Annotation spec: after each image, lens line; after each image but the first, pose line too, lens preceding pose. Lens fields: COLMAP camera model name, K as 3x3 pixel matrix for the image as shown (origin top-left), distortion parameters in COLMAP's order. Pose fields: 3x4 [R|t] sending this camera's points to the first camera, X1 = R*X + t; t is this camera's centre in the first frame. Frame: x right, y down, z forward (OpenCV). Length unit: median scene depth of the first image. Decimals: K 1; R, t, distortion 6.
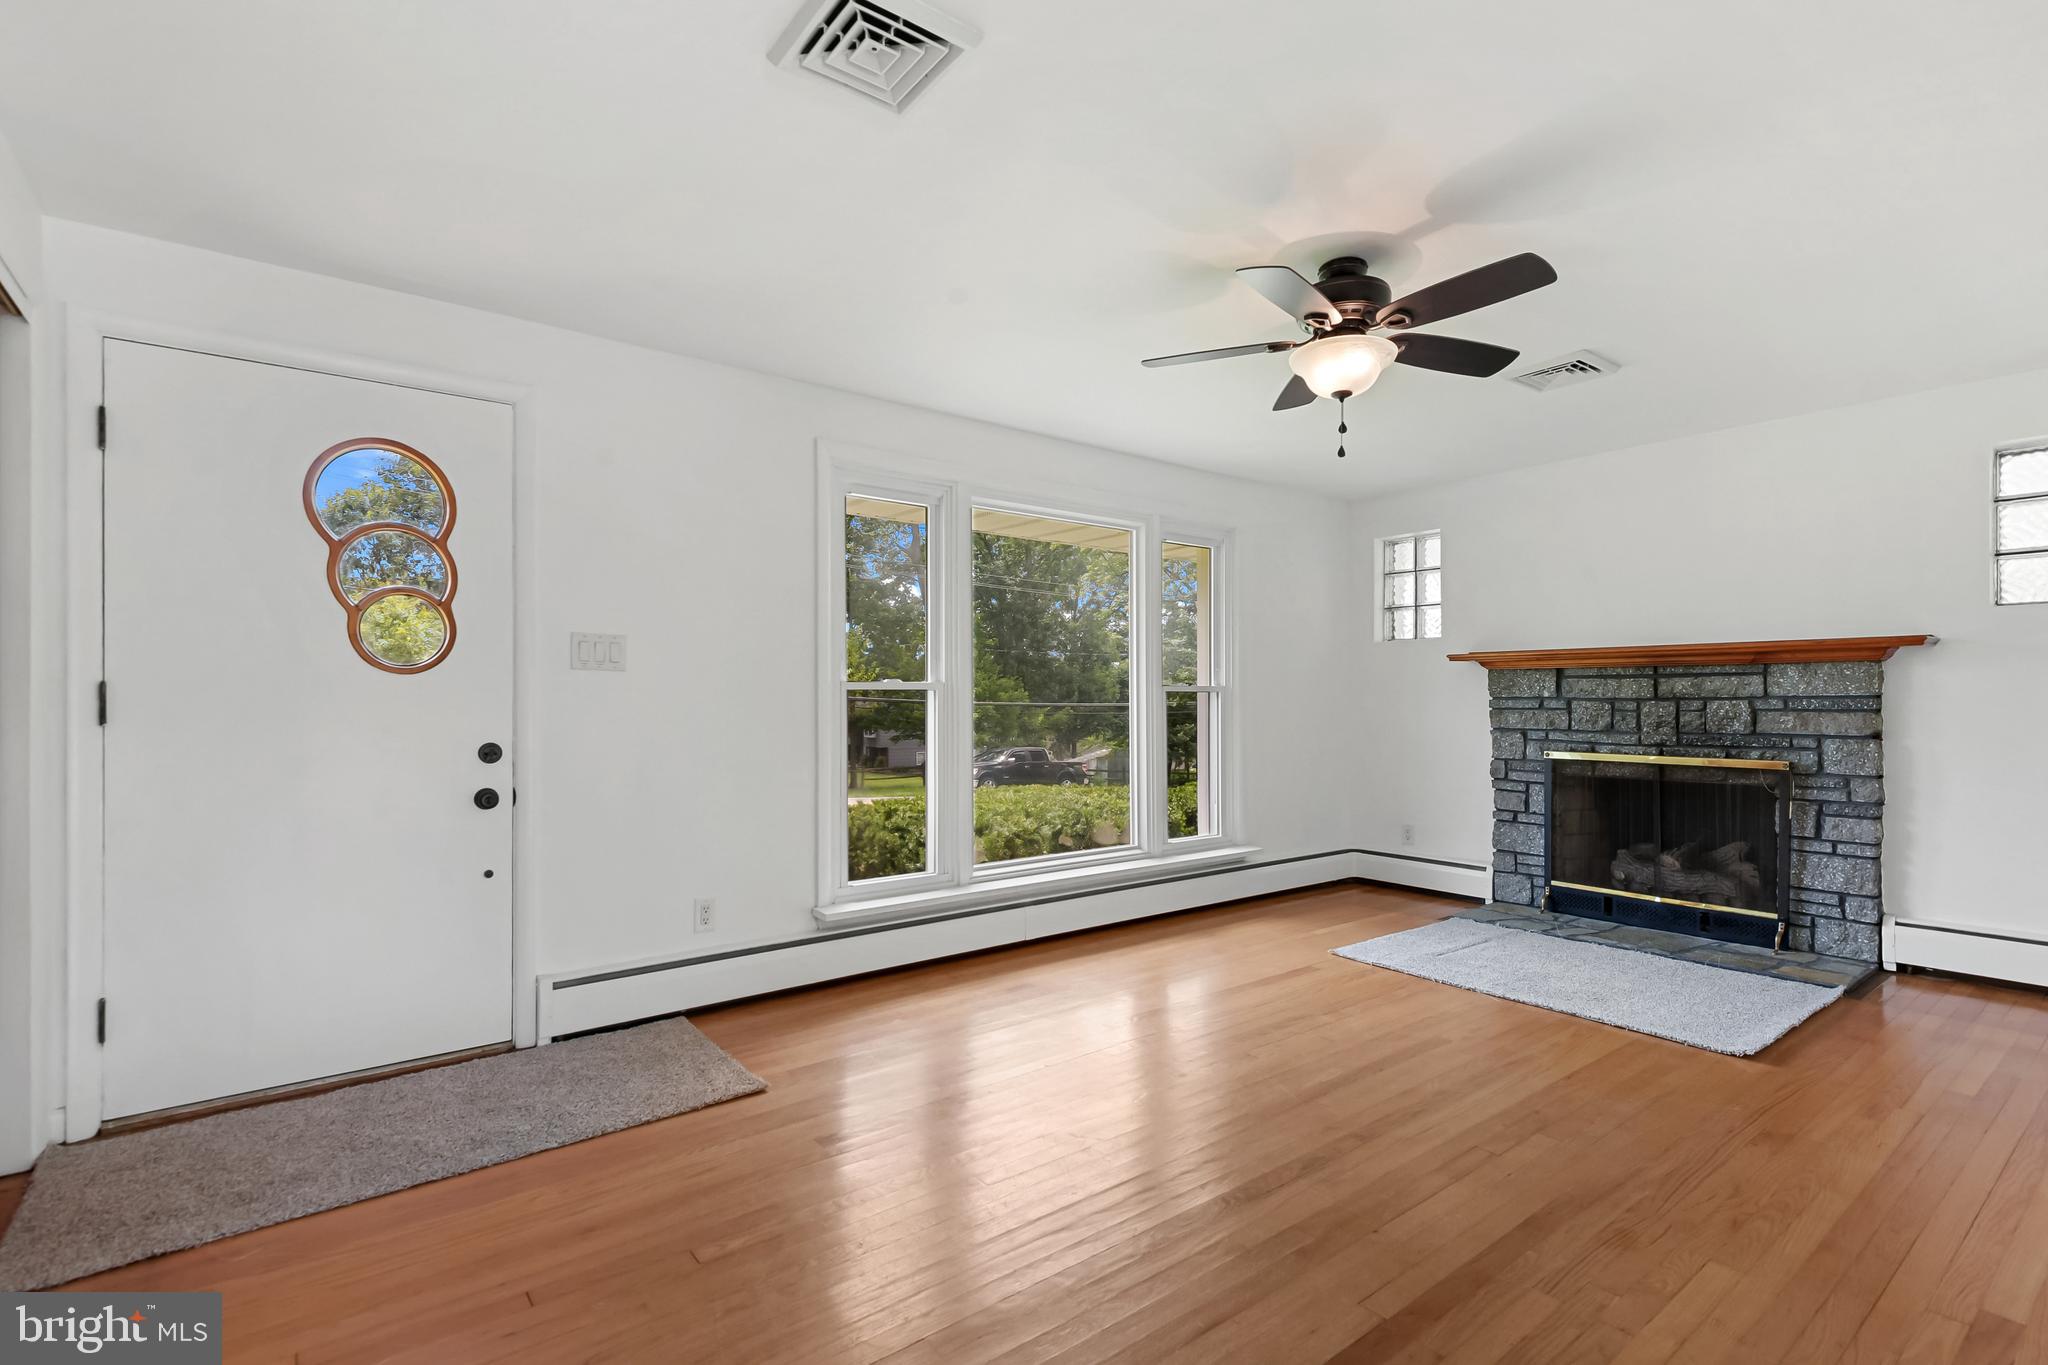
lens RADIAL K [[948.5, 0, 1036.1], [0, 948.5, 696.7], [0, 0, 1]] dist [0.039498, -0.024761]
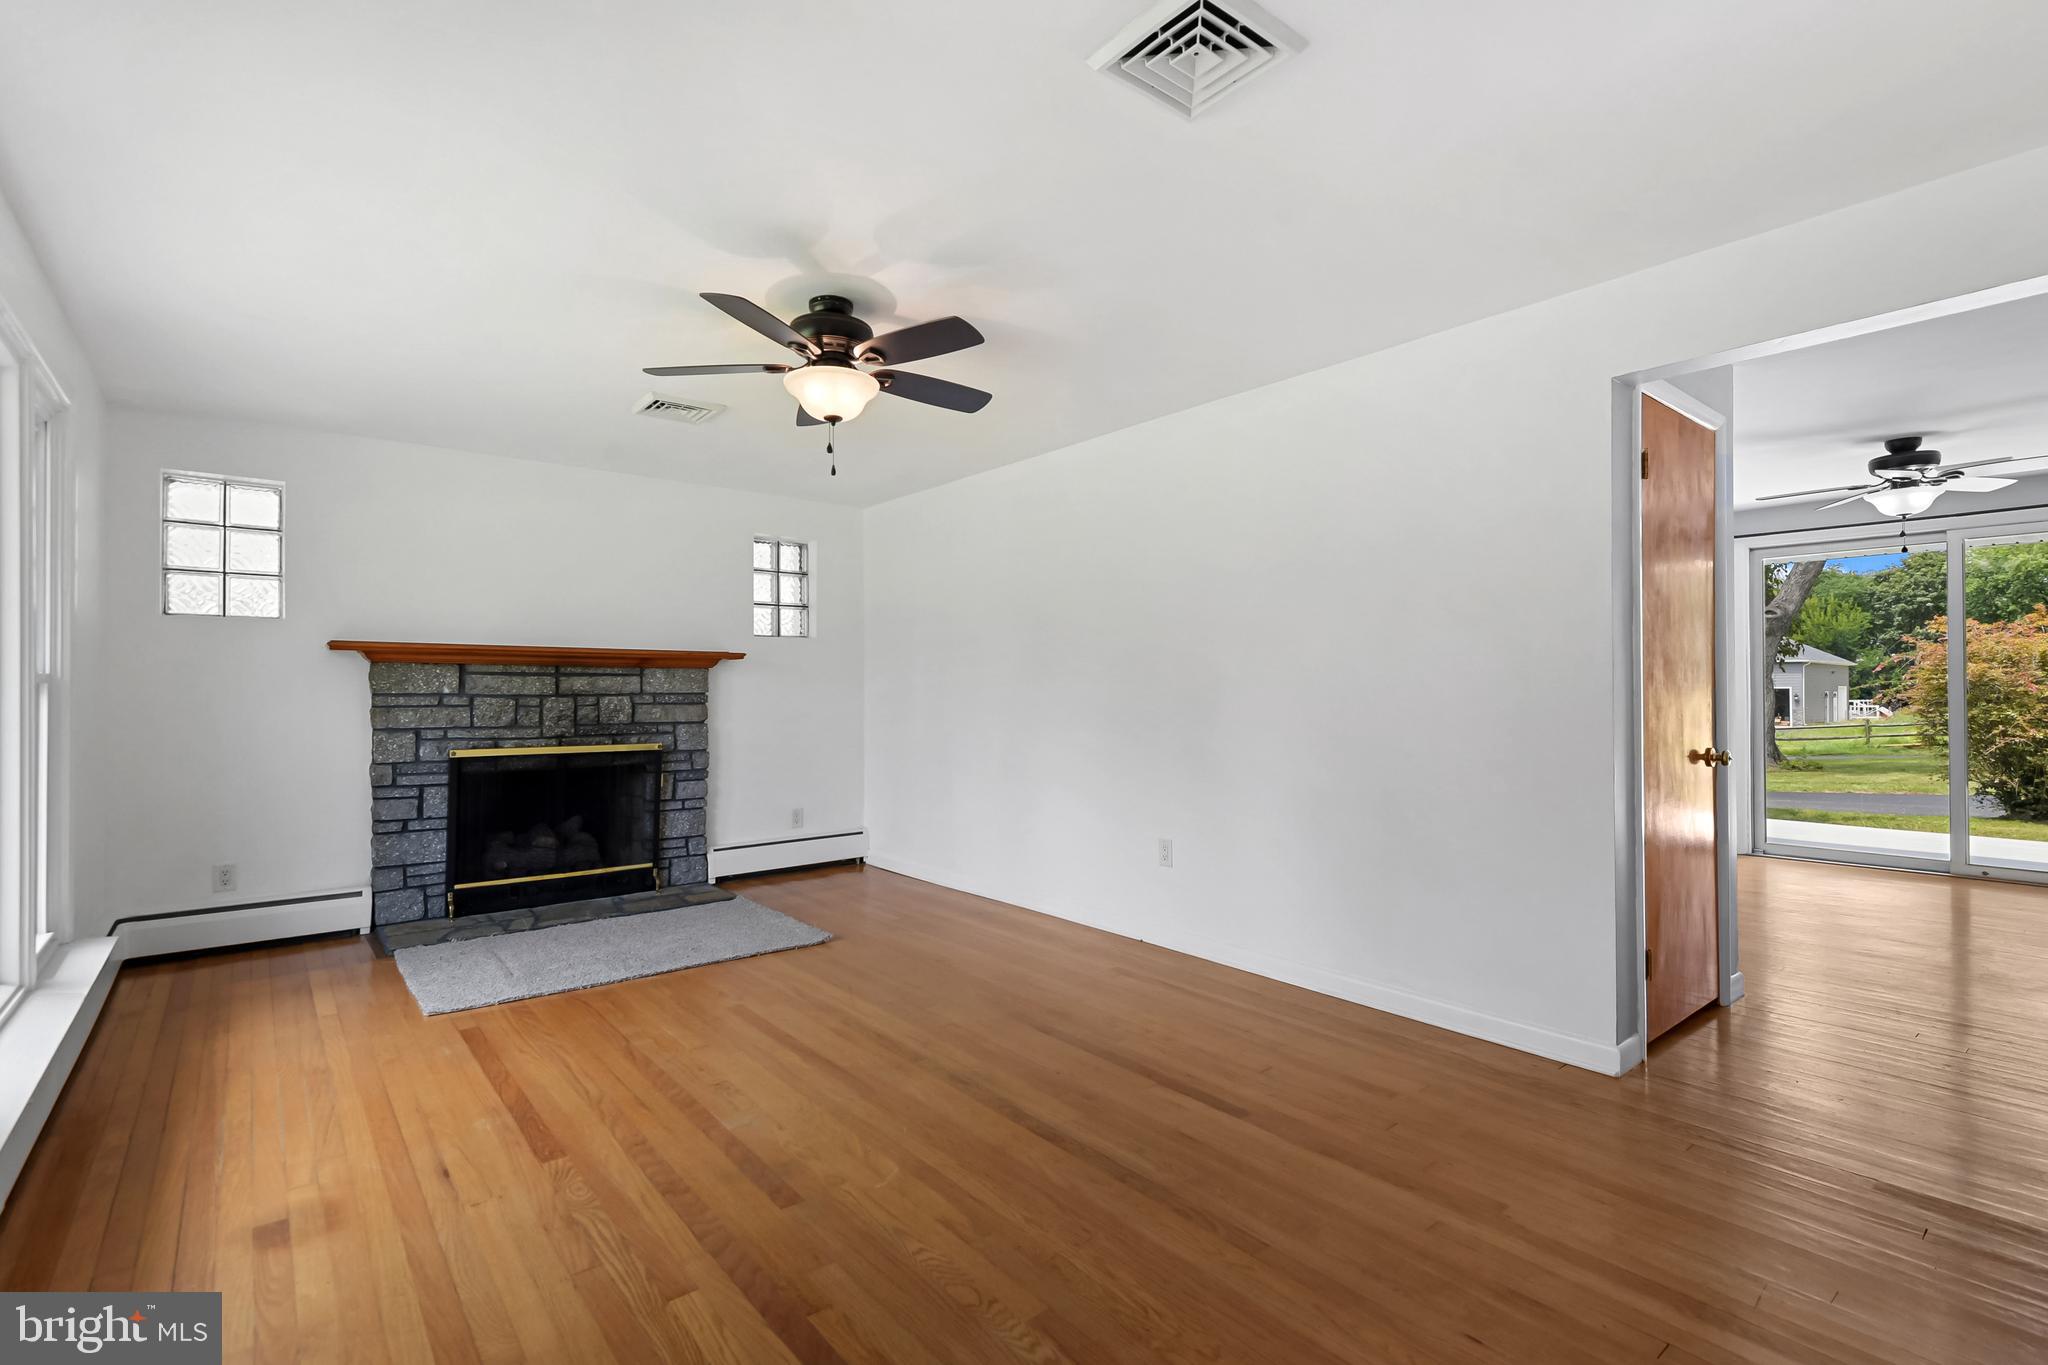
lens RADIAL K [[948.5, 0, 1036.1], [0, 948.5, 696.7], [0, 0, 1]] dist [0.039498, -0.024761]
pose [[-0.025964, -0.004026, 0.999655, -0.479505], [-0.001192, 0.999991, 0.003997, -0.001095], [-0.999662, -0.001088, -0.025969, 0.487287]]
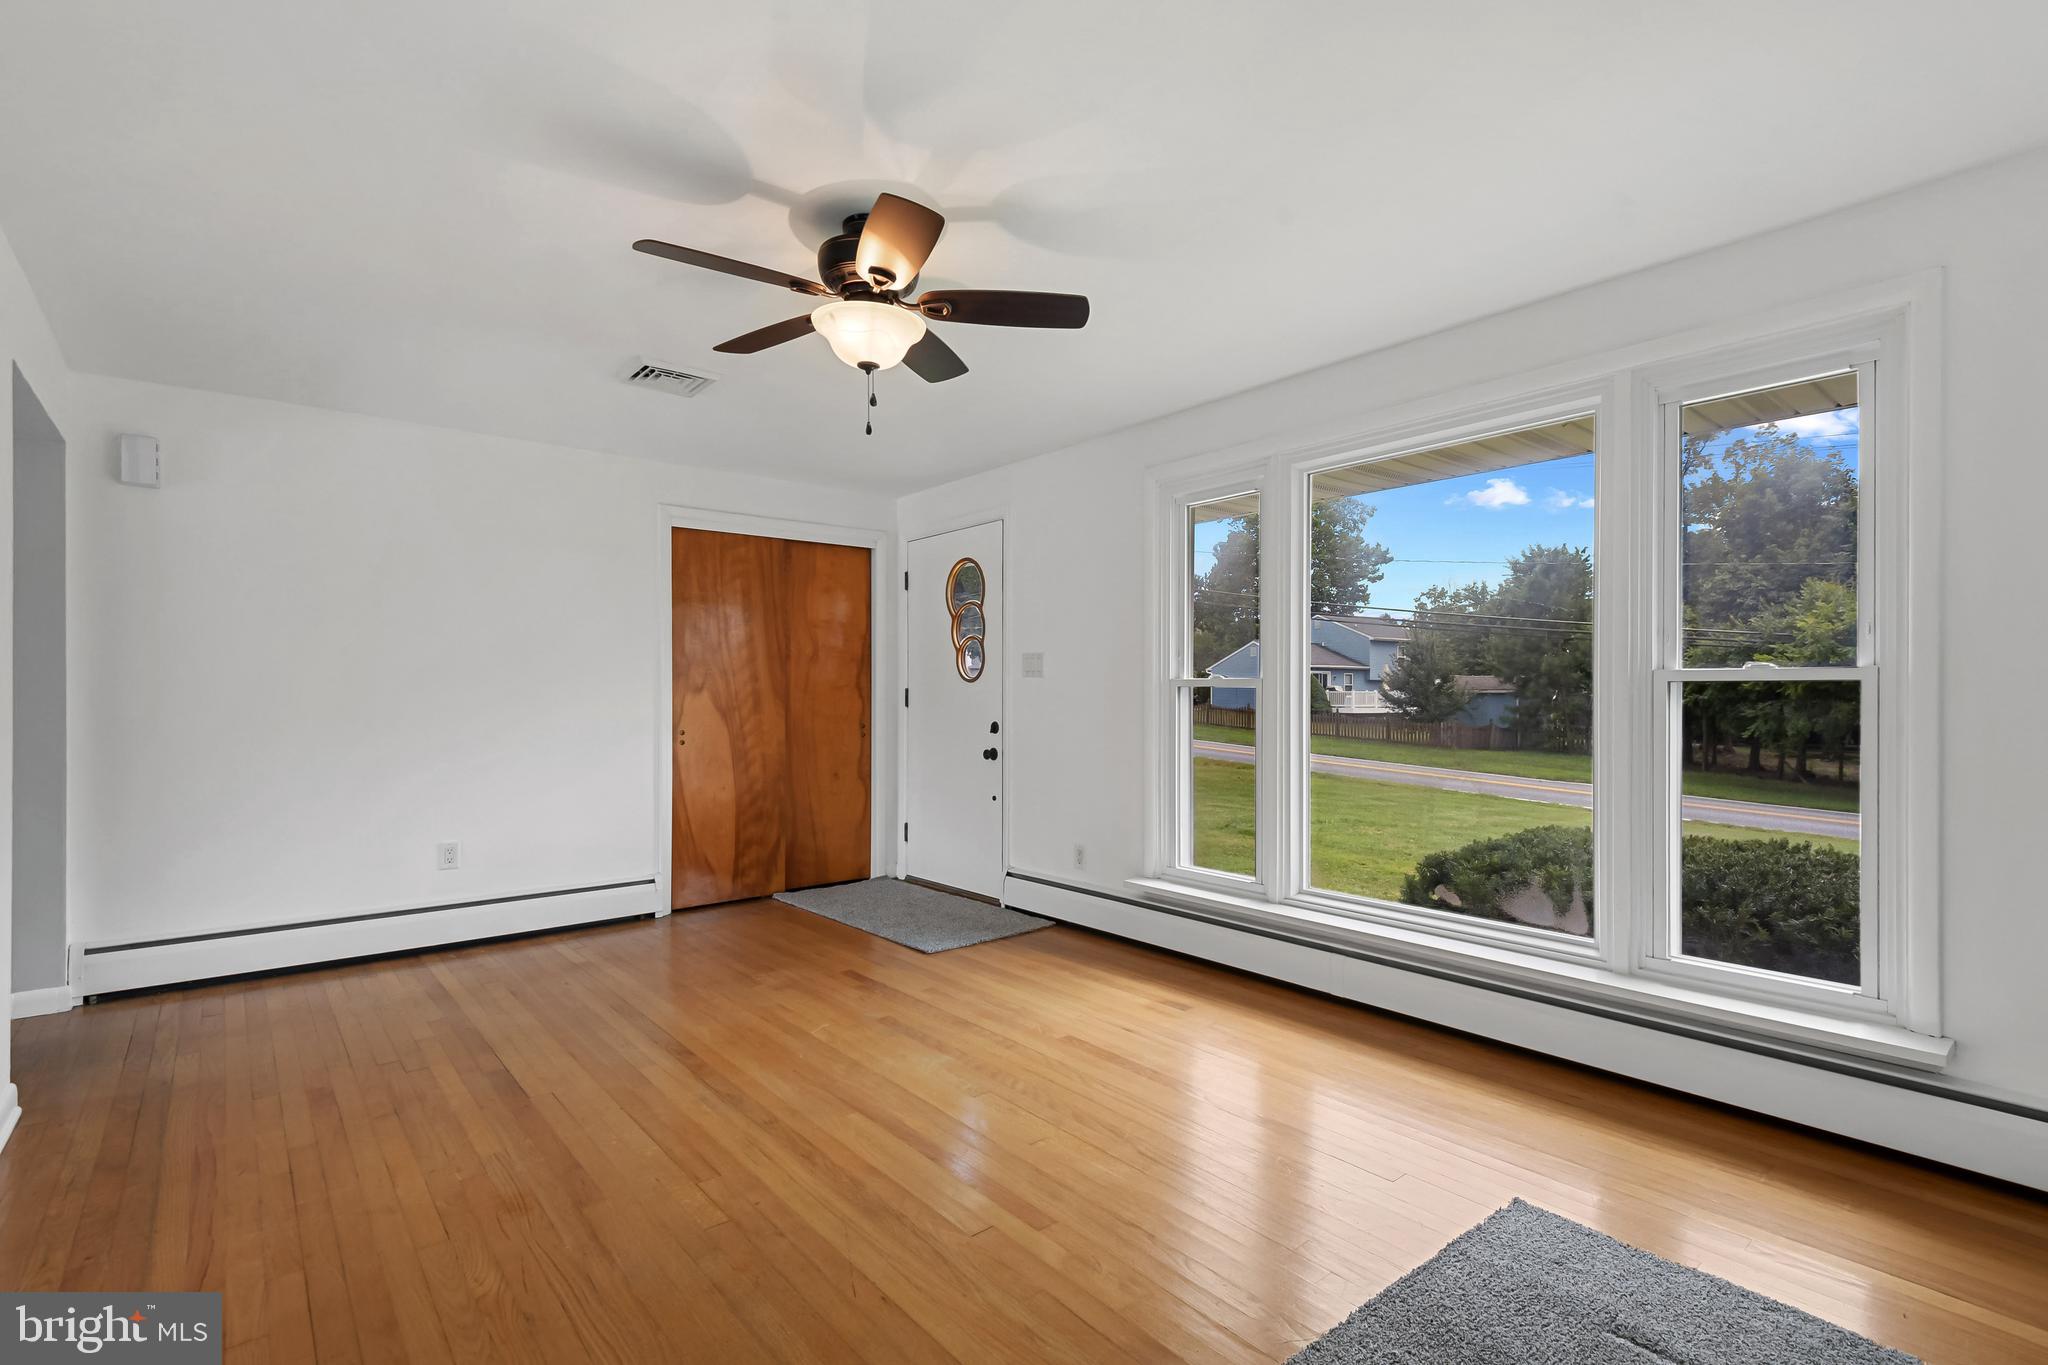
lens RADIAL K [[948.5, 0, 1036.1], [0, 948.5, 696.7], [0, 0, 1]] dist [0.039498, -0.024761]
pose [[0.032227, 0.004263, -0.999471, 0.764716], [0.004608, 0.999980, 0.004413, -0.002255], [0.999470, -0.004748, 0.032206, 0.696320]]
